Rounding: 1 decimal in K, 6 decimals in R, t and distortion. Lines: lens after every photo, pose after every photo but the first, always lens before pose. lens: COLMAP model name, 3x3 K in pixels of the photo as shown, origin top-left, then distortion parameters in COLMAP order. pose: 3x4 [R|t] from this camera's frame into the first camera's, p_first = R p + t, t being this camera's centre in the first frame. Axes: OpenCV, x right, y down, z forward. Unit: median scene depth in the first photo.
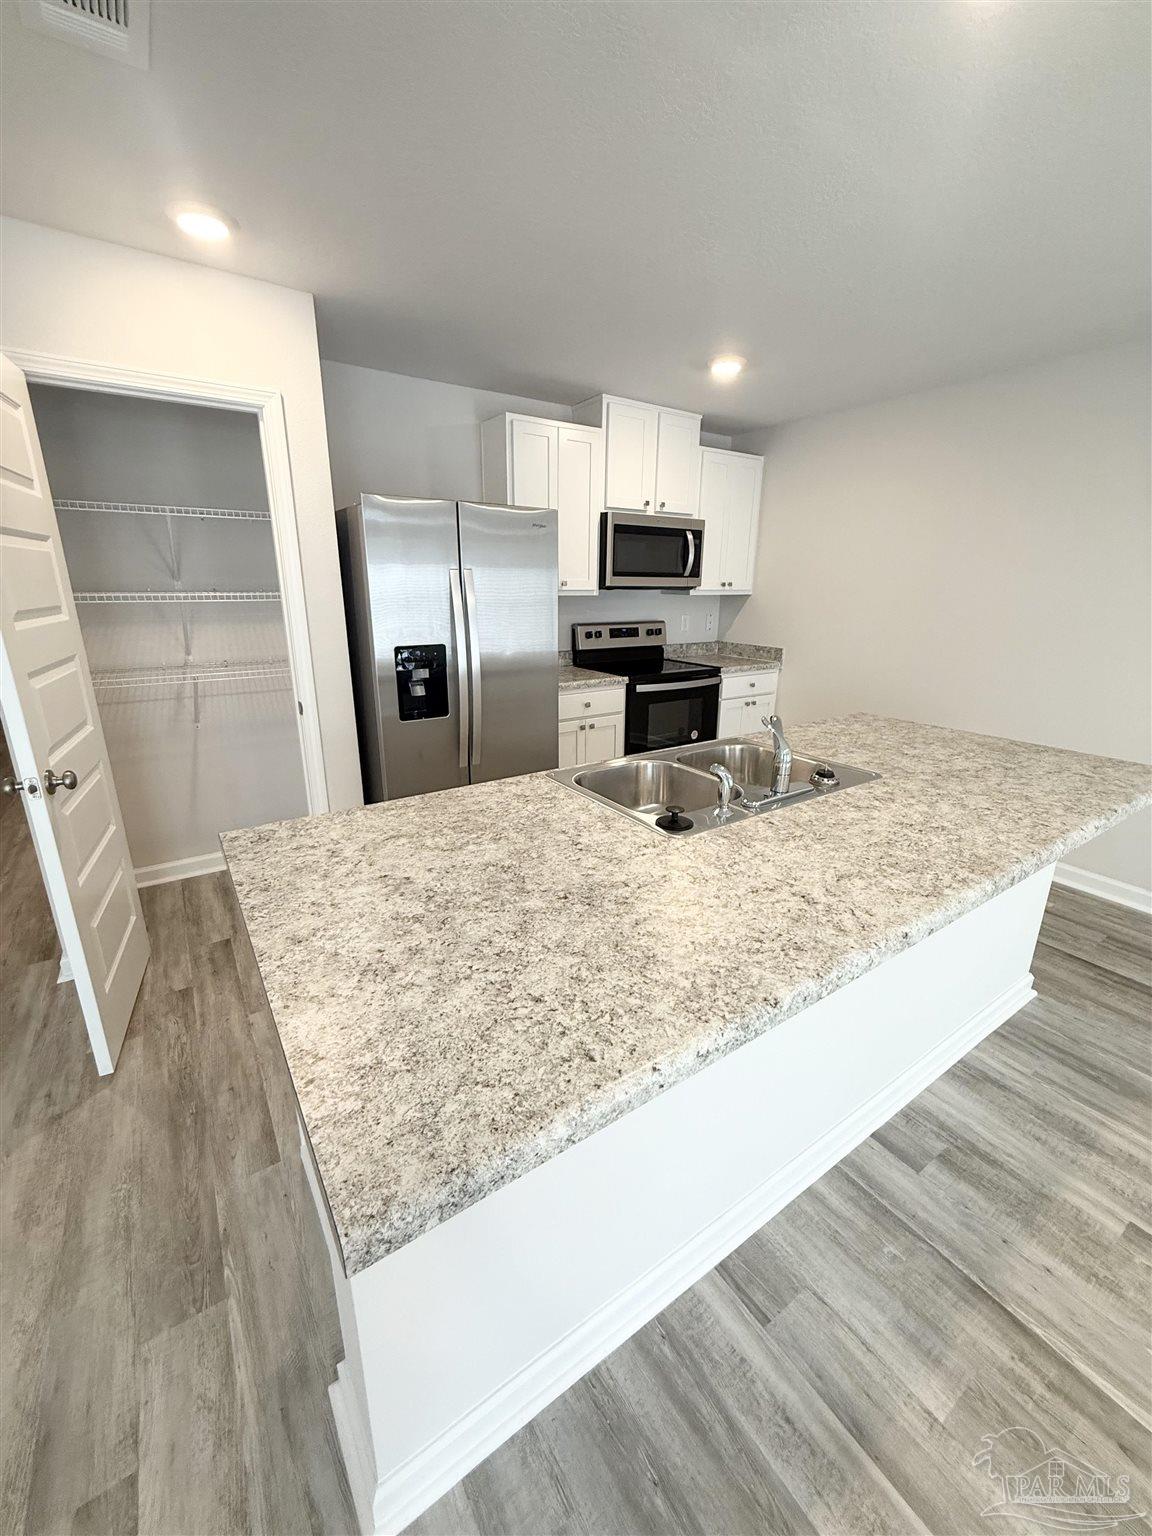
lens RADIAL K [[612.9, 0, 577.5], [0, 612.9, 763.9], [0, 0, 1]] dist [-0.002237, 0.000419]
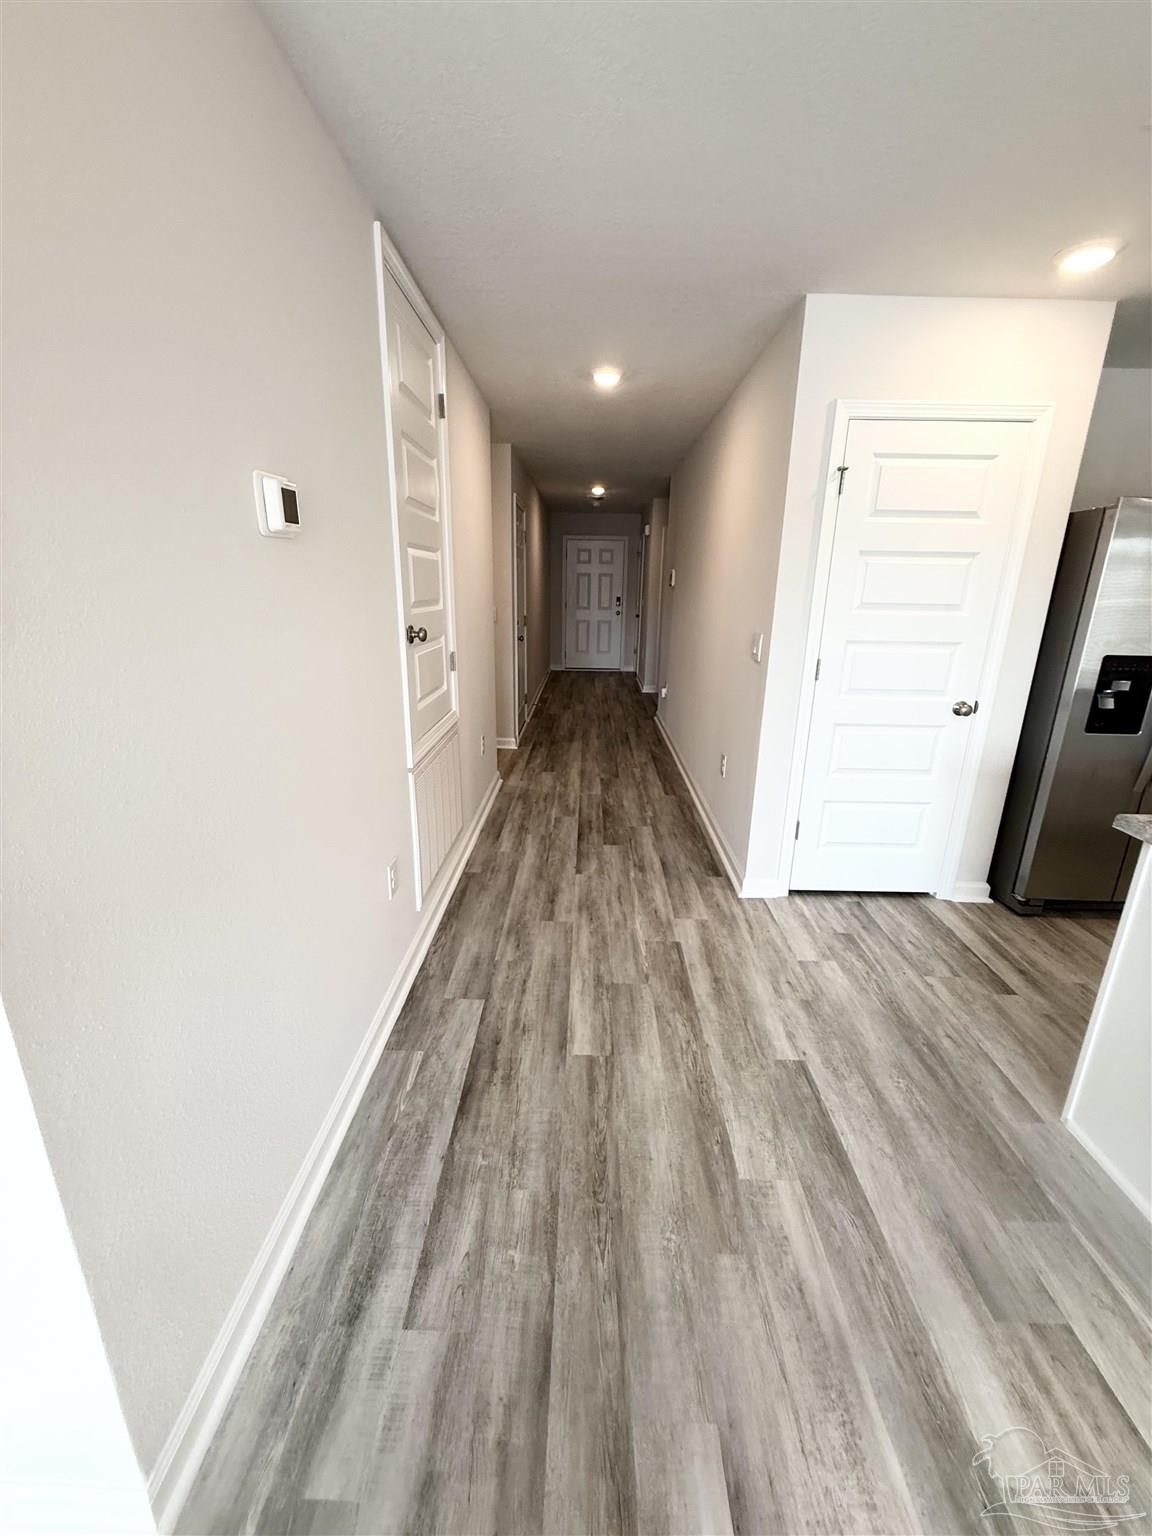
lens RADIAL K [[612.9, 0, 577.5], [0, 612.9, 763.9], [0, 0, 1]] dist [-0.002237, 0.000419]
pose [[0.819170, 0.165476, -0.549162, -0.296732], [-0.173194, 0.984147, 0.038198, 0.058061], [0.546776, 0.063821, 0.834843, -0.169940]]
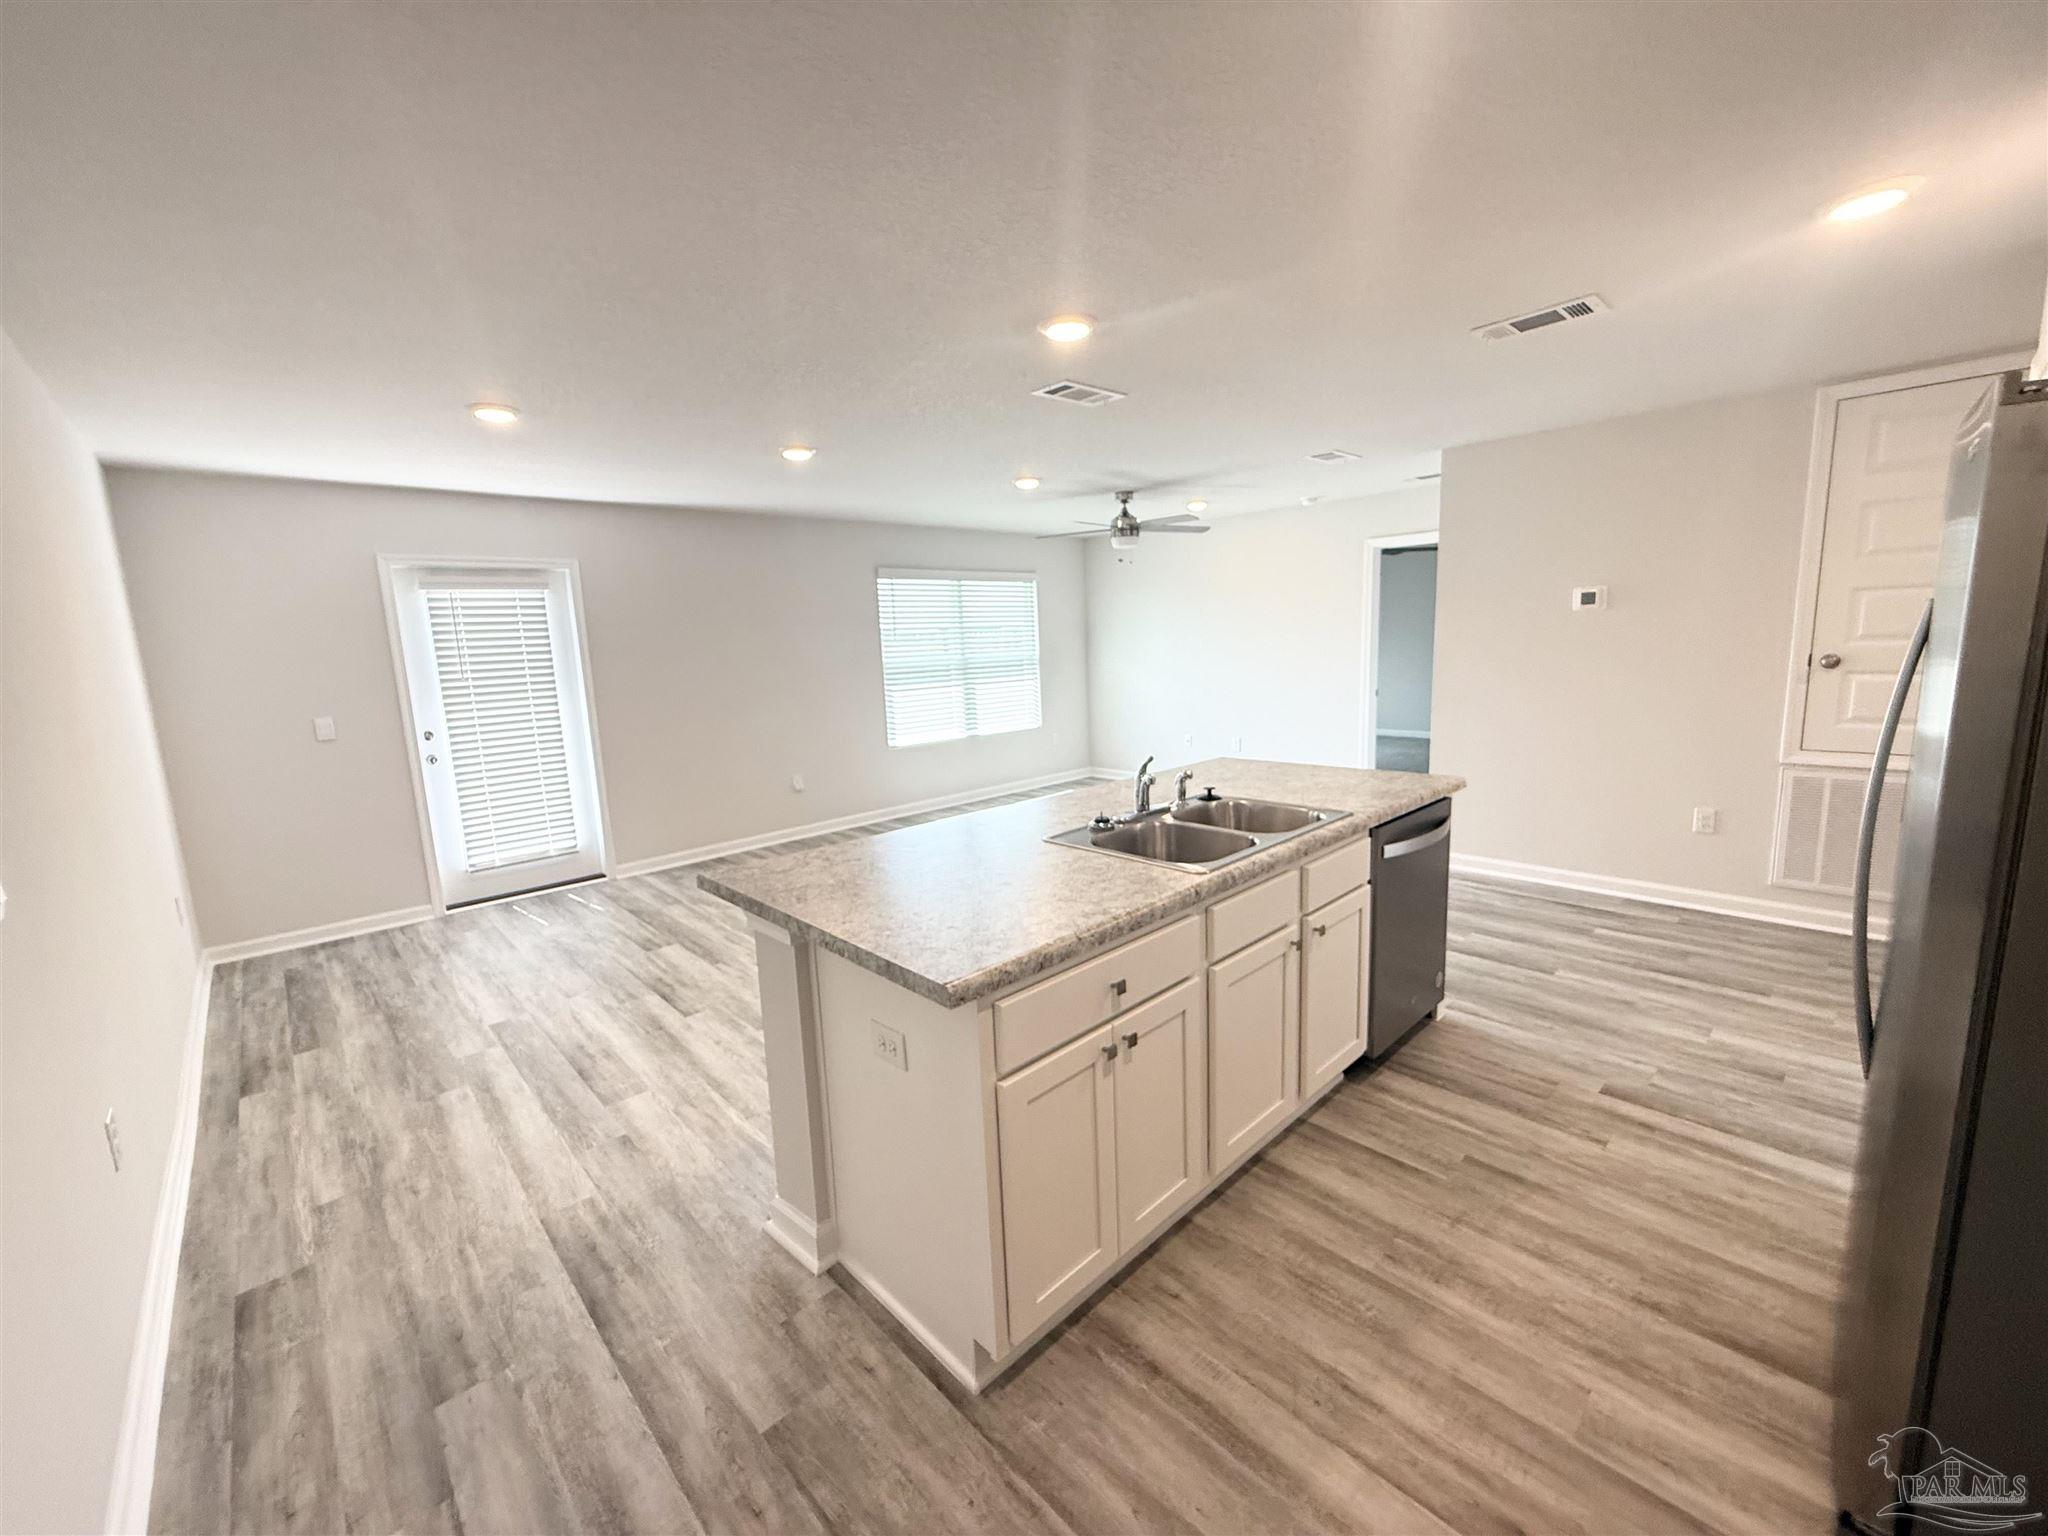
lens RADIAL K [[817.2, 0, 1024.0], [0, 817.2, 768.0], [0, 0, 1]] dist [-0.002237, 0.000419]
pose [[-0.986191, 0.057288, -0.155391, 0.348815], [-0.015231, 0.902918, 0.429542, -0.313028], [0.164913, 0.425977, -0.889577, 1.030744]]
